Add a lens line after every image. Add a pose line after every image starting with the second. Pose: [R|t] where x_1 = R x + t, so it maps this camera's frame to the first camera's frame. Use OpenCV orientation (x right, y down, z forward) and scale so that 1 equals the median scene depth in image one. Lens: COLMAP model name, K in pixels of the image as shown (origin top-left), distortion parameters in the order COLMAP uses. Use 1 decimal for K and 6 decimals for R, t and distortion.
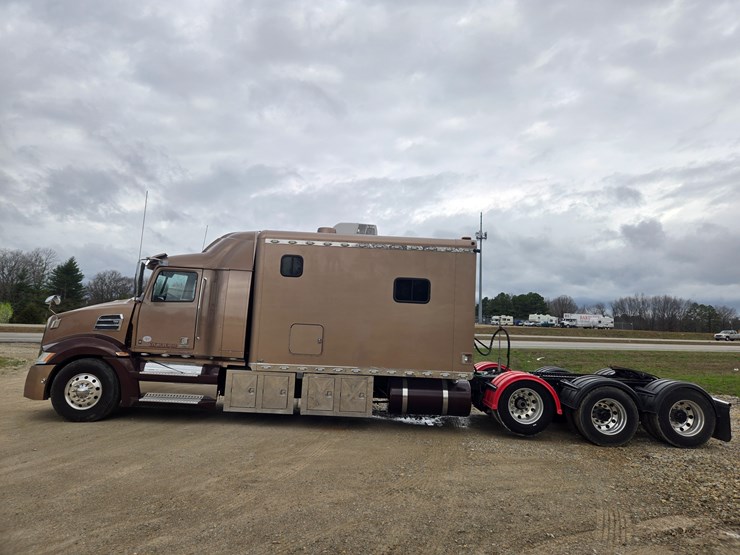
lens RADIAL K [[501.7, 0, 374.8], [0, 501.7, 258.2], [0, 0, 1]] dist [0.088544, -0.074618]
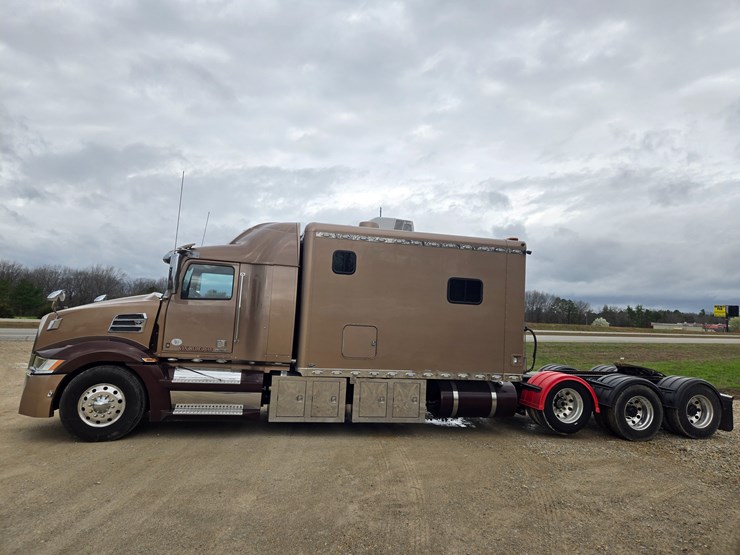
lens RADIAL K [[497.3, 0, 369.5], [0, 497.3, 260.9], [0, 0, 1]] dist [0.084095, -0.069632]
pose [[0.976498, 0.028571, 0.213625, -0.299672], [-0.033169, 0.999288, 0.017972, -0.005492], [-0.212959, -0.024635, 0.976750, 0.092294]]
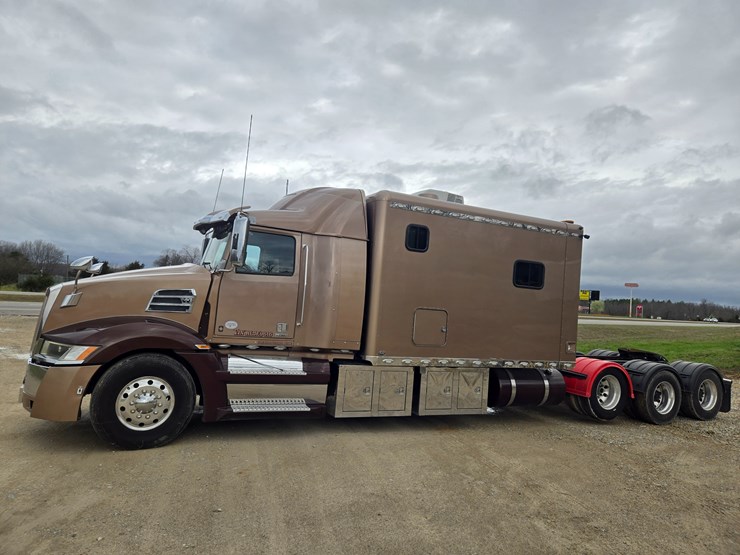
lens RADIAL K [[498.5, 0, 369.1], [0, 498.5, 267.6], [0, 0, 1]] dist [0.083498, -0.065889]
pose [[0.906848, 0.052119, 0.418222, -0.545105], [-0.086781, 0.994152, 0.064279, 0.016259], [-0.412426, -0.094585, 0.906068, 0.278908]]
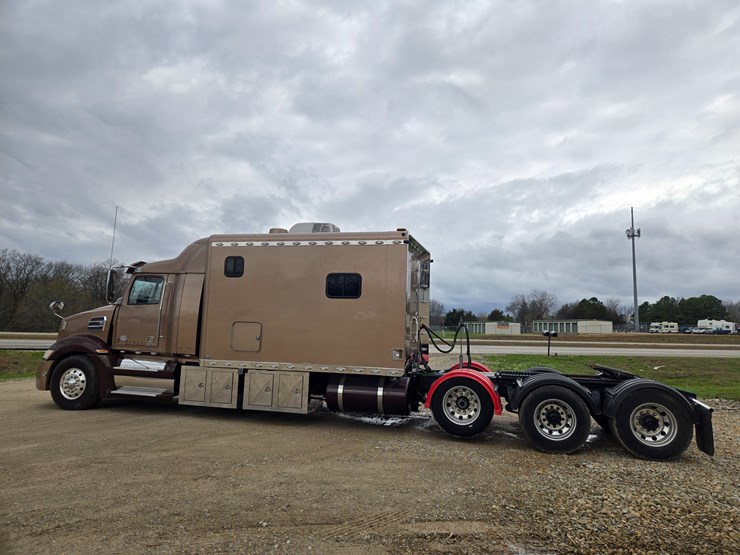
lens RADIAL K [[509.8, 0, 383.0], [0, 509.8, 260.4], [0, 0, 1]] dist [0.086663, -0.070378]
pose [[0.960459, -0.051788, -0.273563, 0.402845], [0.047756, 0.998630, -0.021382, 0.038404], [0.274295, 0.007473, 0.961616, 0.057791]]
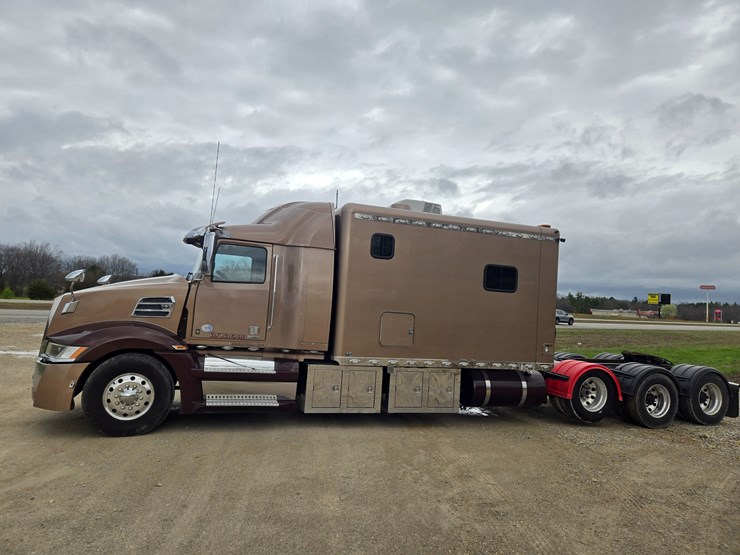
lens RADIAL K [[498.6, 0, 364.5], [0, 498.6, 263.3], [0, 0, 1]] dist [0.077888, -0.059133]
pose [[0.951734, 0.040730, 0.304210, -0.435935], [-0.059045, 0.996939, 0.051247, 0.001772], [-0.301191, -0.066736, 0.951226, 0.172747]]
